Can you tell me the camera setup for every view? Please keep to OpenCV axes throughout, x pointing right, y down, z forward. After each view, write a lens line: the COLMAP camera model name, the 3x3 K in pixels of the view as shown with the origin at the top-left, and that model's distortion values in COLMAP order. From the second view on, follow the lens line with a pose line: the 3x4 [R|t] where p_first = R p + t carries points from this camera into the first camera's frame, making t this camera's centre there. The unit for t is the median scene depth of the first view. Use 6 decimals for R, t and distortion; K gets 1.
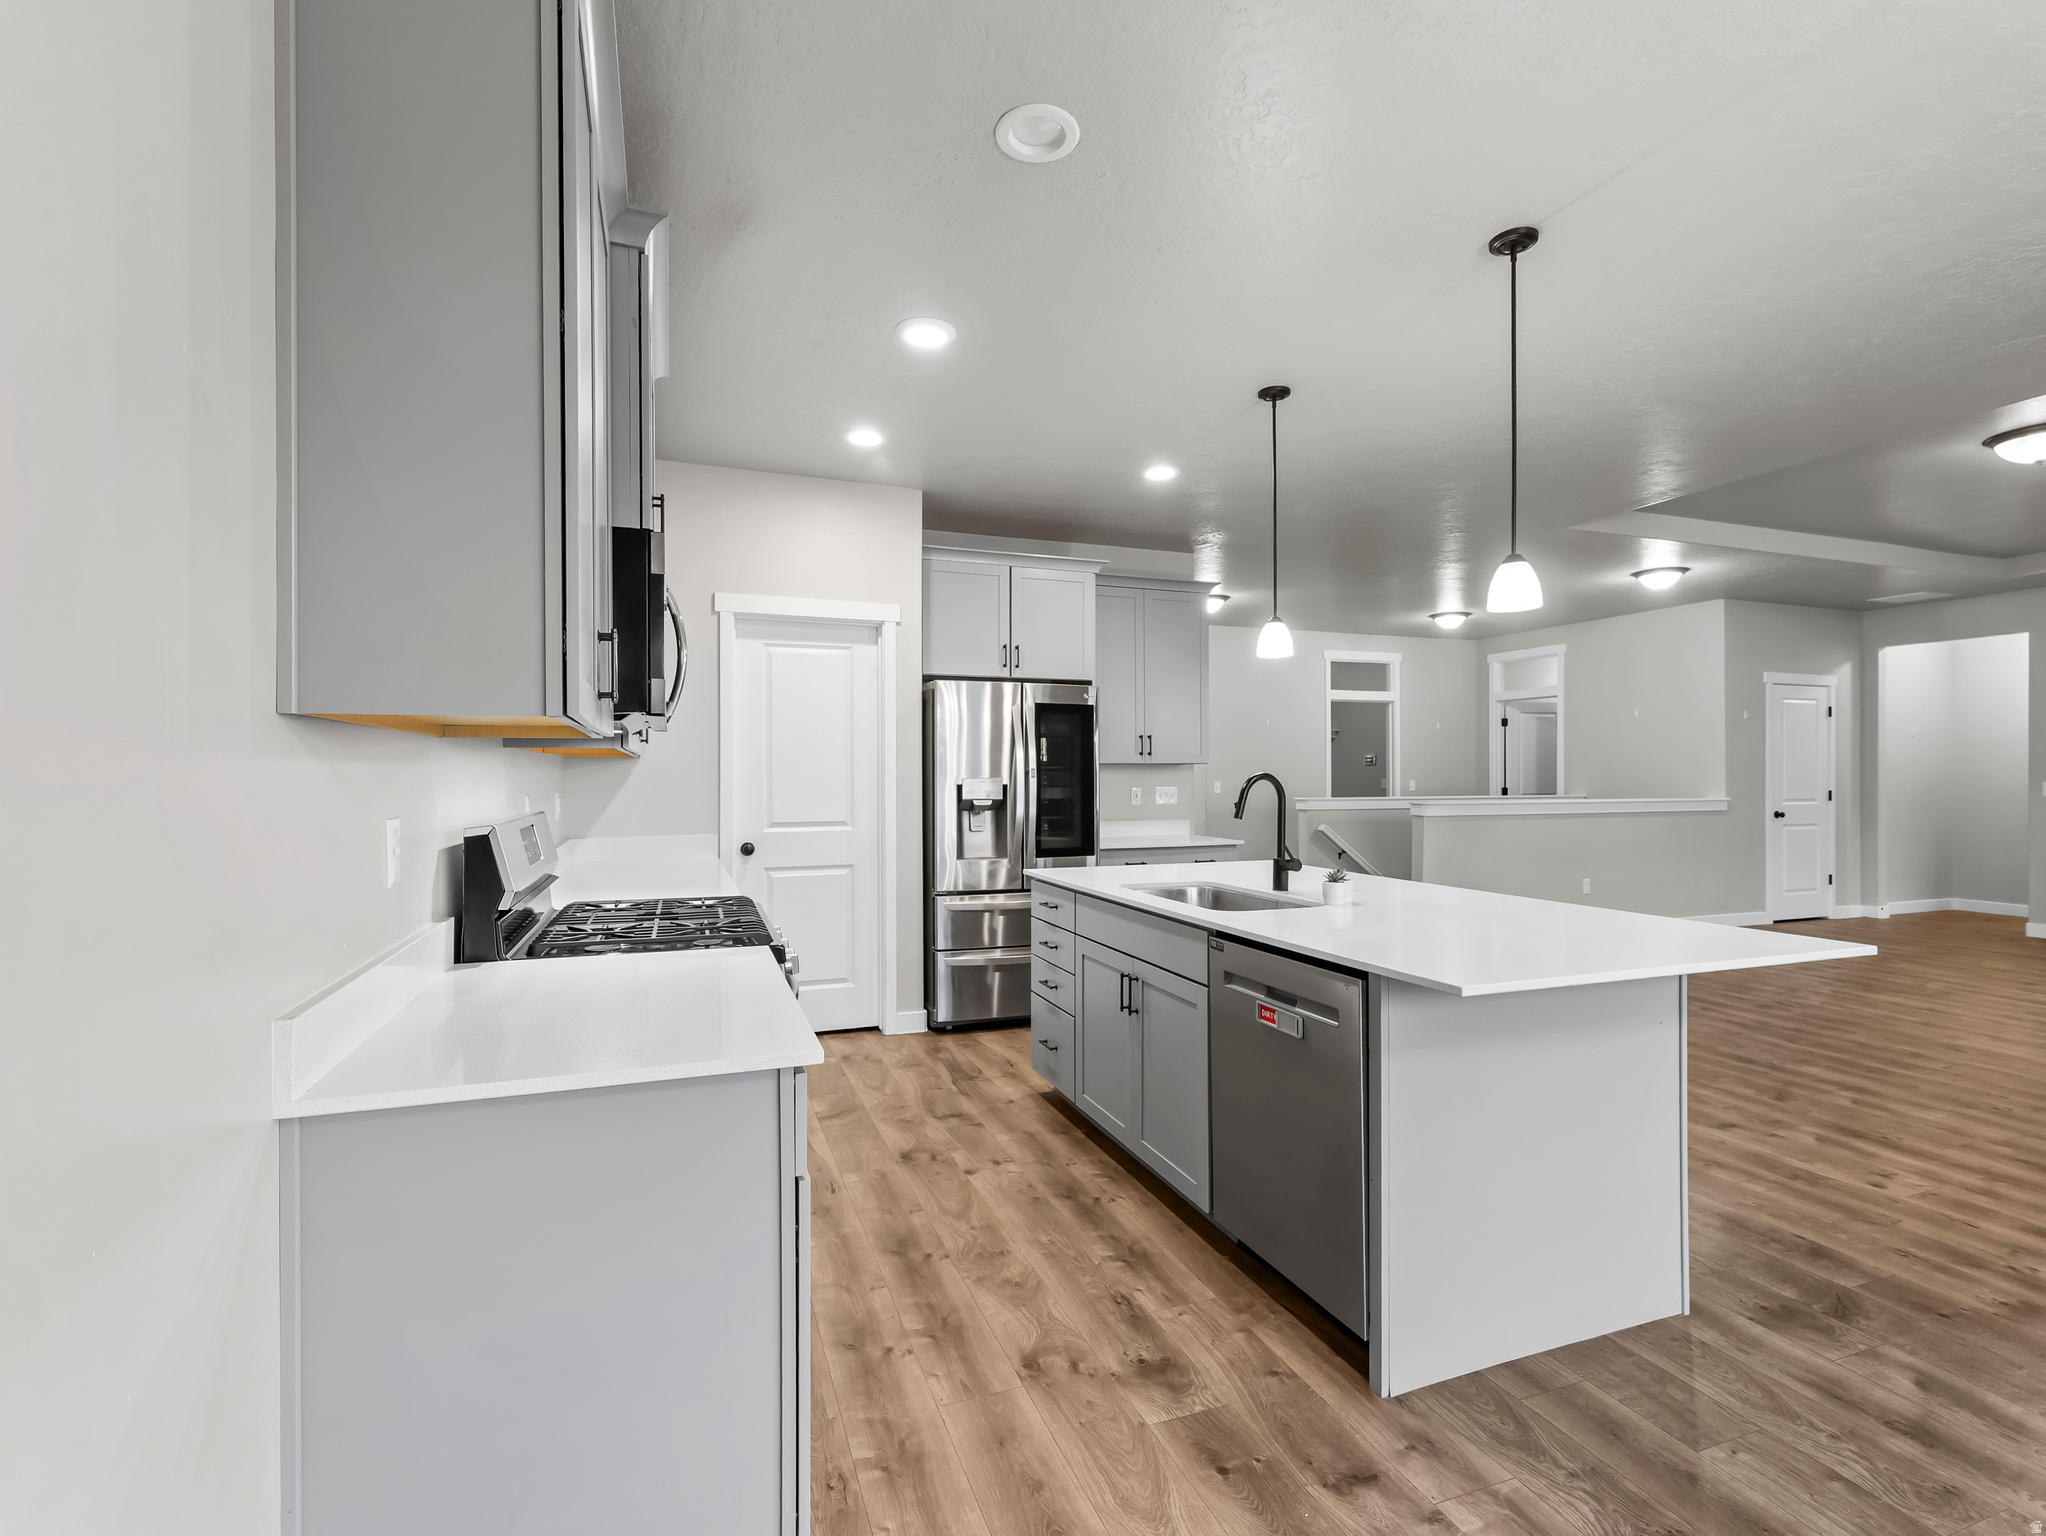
lens RADIAL K [[948.1, 0, 1020.1], [0, 948.1, 776.0], [0, 0, 1]] dist [0.006590, -0.000904]
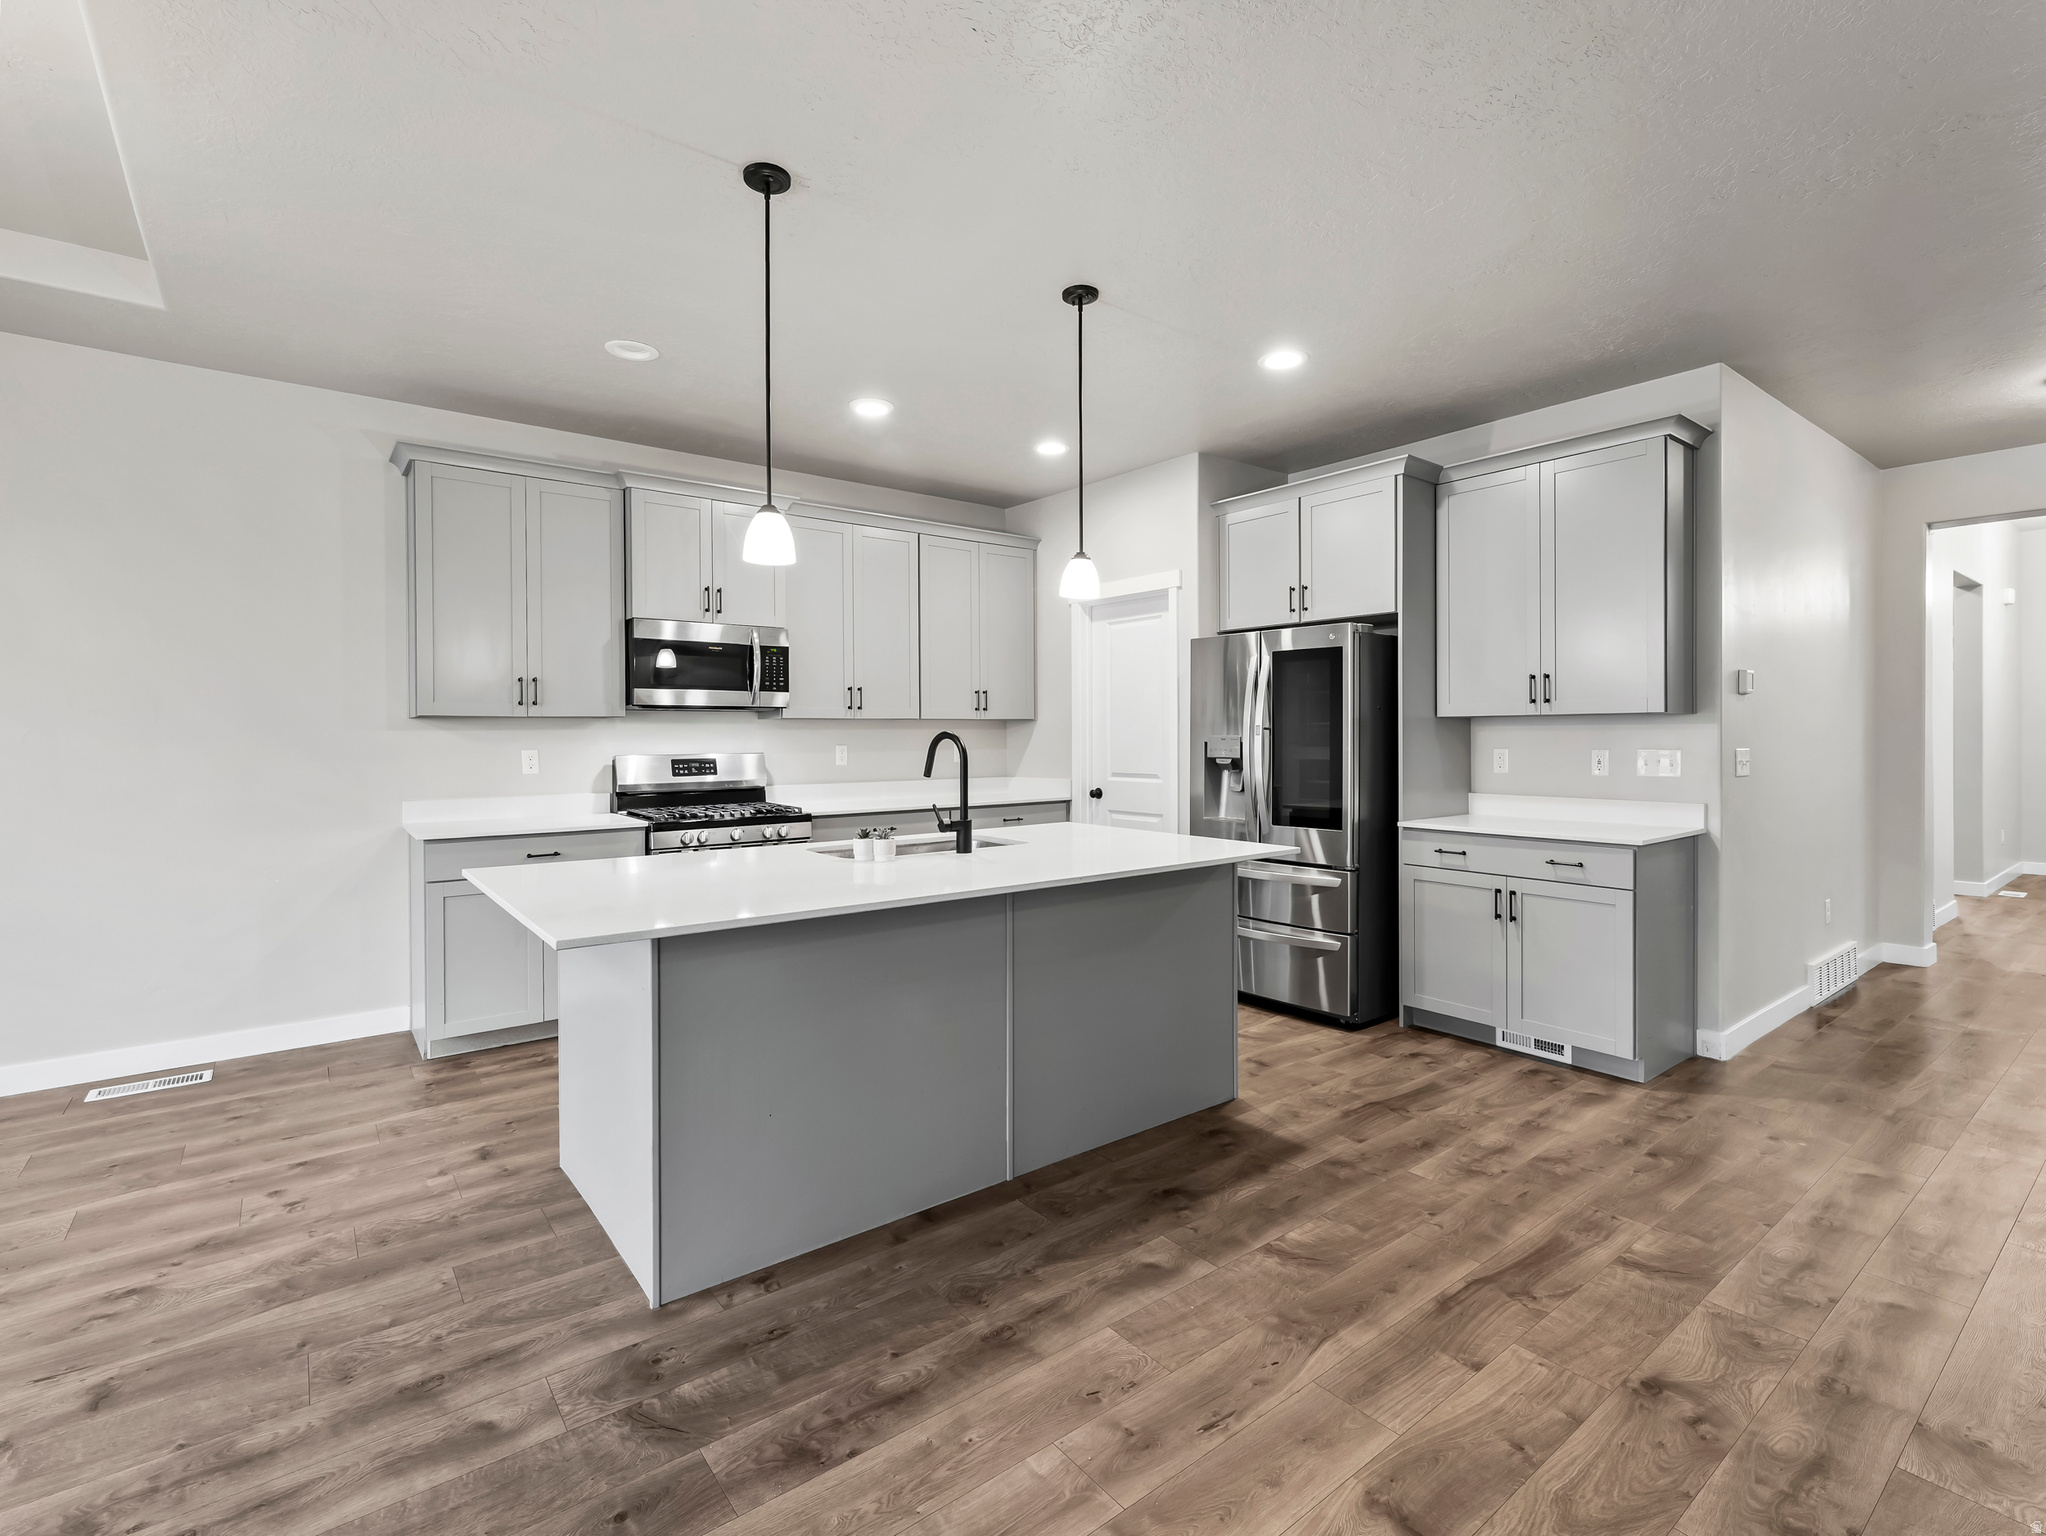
lens RADIAL K [[948.1, 0, 1014.9], [0, 948.1, 746.3], [0, 0, 1]] dist [0.006590, -0.000904]
pose [[0.297931, 0.013647, -0.954490, 0.842115], [0.002010, 0.999887, 0.014924, -0.001755], [0.954585, -0.006365, 0.297870, 0.528940]]
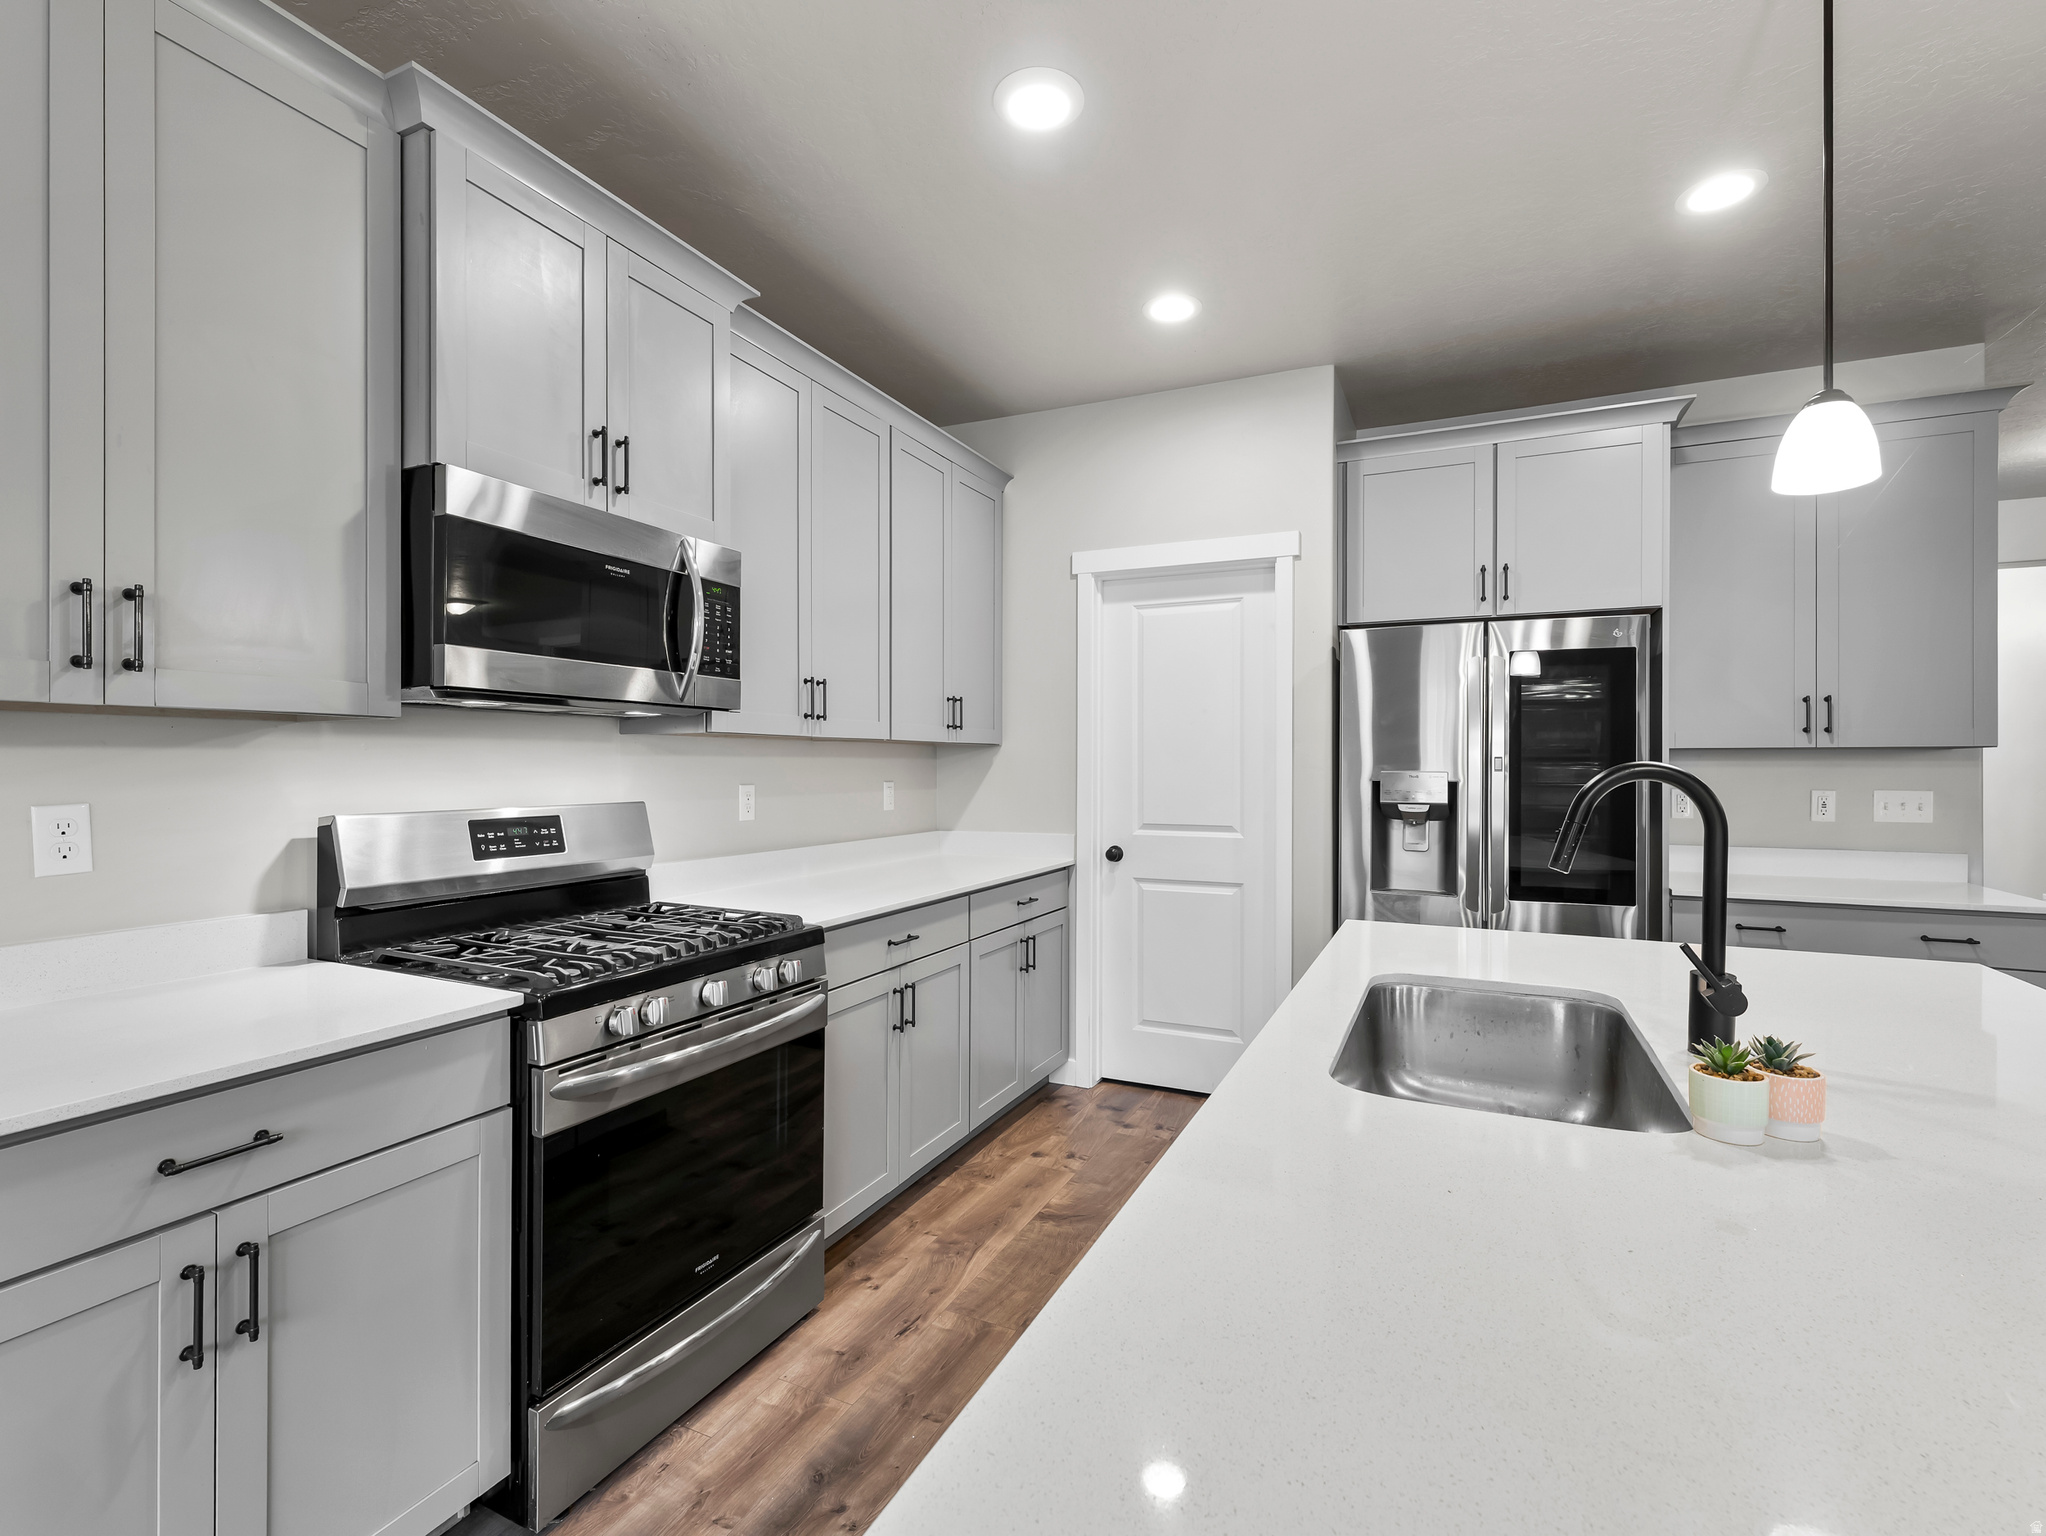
lens RADIAL K [[948.1, 0, 1026.5], [0, 948.1, 764.4], [0, 0, 1]] dist [0.006590, -0.000904]
pose [[0.703789, 0.003441, -0.710401, 0.250062], [-0.005781, 0.999983, -0.000883, -0.000401], [0.710386, 0.004728, 0.703797, 0.351657]]
